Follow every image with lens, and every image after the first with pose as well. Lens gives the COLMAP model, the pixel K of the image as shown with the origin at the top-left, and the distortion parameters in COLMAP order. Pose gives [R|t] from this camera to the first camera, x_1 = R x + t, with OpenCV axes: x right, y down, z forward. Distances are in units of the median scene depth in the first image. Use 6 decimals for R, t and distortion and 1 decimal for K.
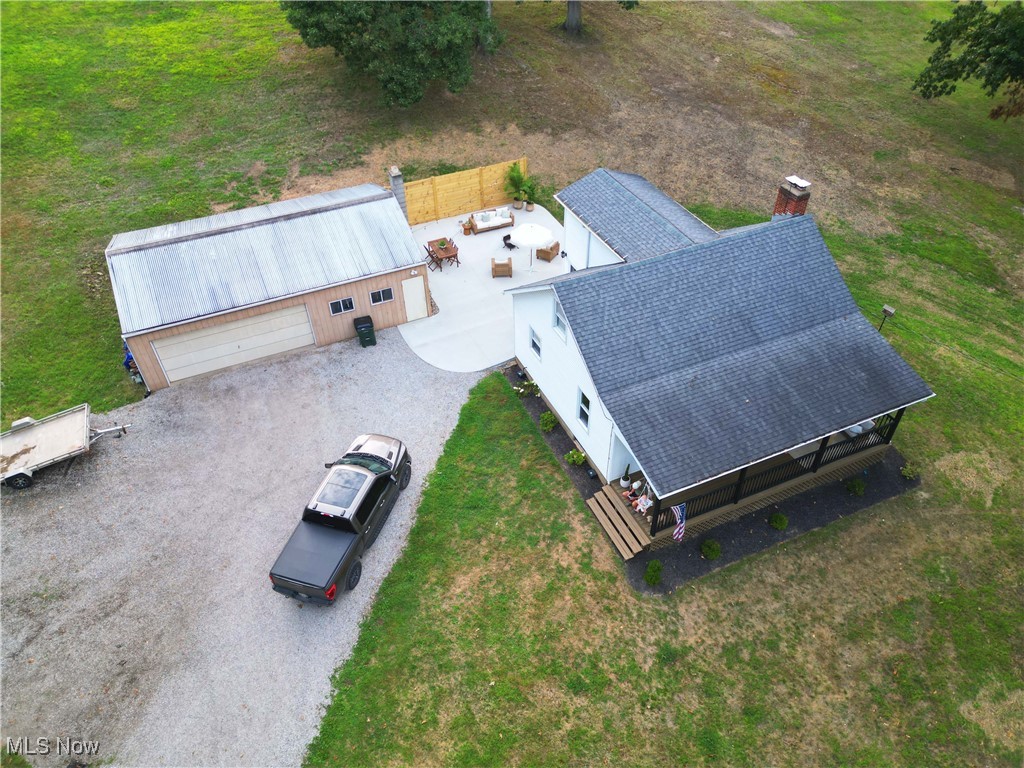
lens RADIAL K [[723.4, 0, 509.7], [0, 723.4, 378.2], [0, 0, 1]] dist [0.084909, -0.074922]
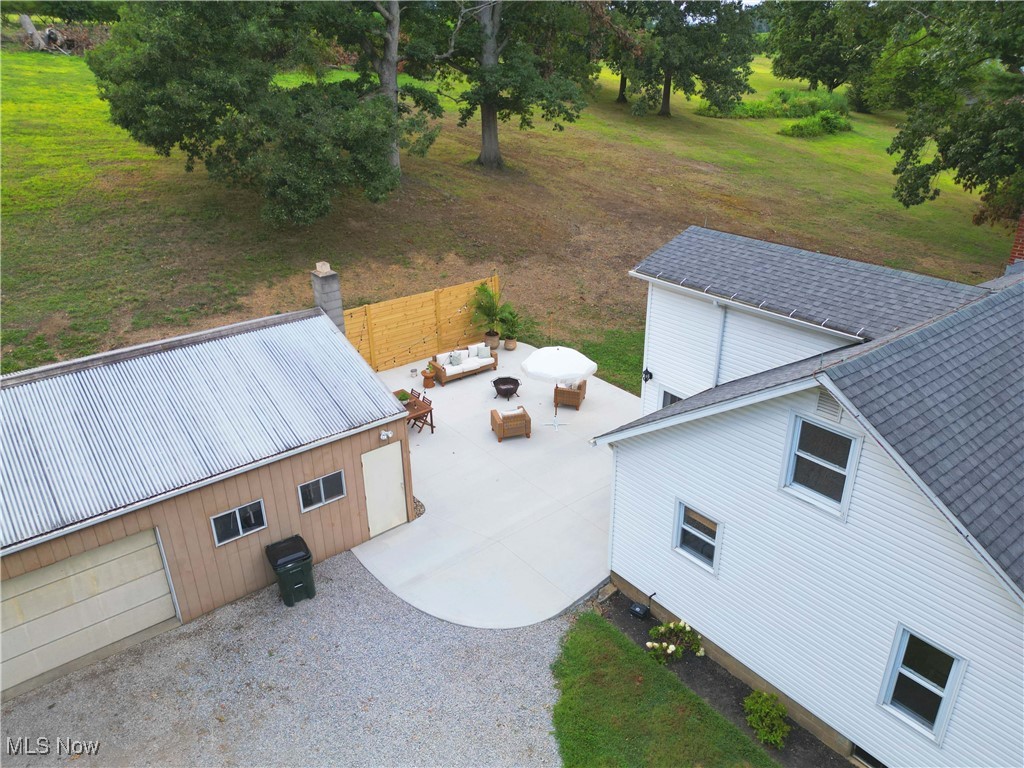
lens RADIAL K [[723.4, 0, 509.7], [0, 723.4, 378.2], [0, 0, 1]] dist [0.084909, -0.074922]
pose [[0.971905, -0.095341, 0.215197, -0.144732], [0.153476, 0.949891, -0.272310, -0.030310], [-0.178451, 0.297687, 0.937837, 0.469127]]
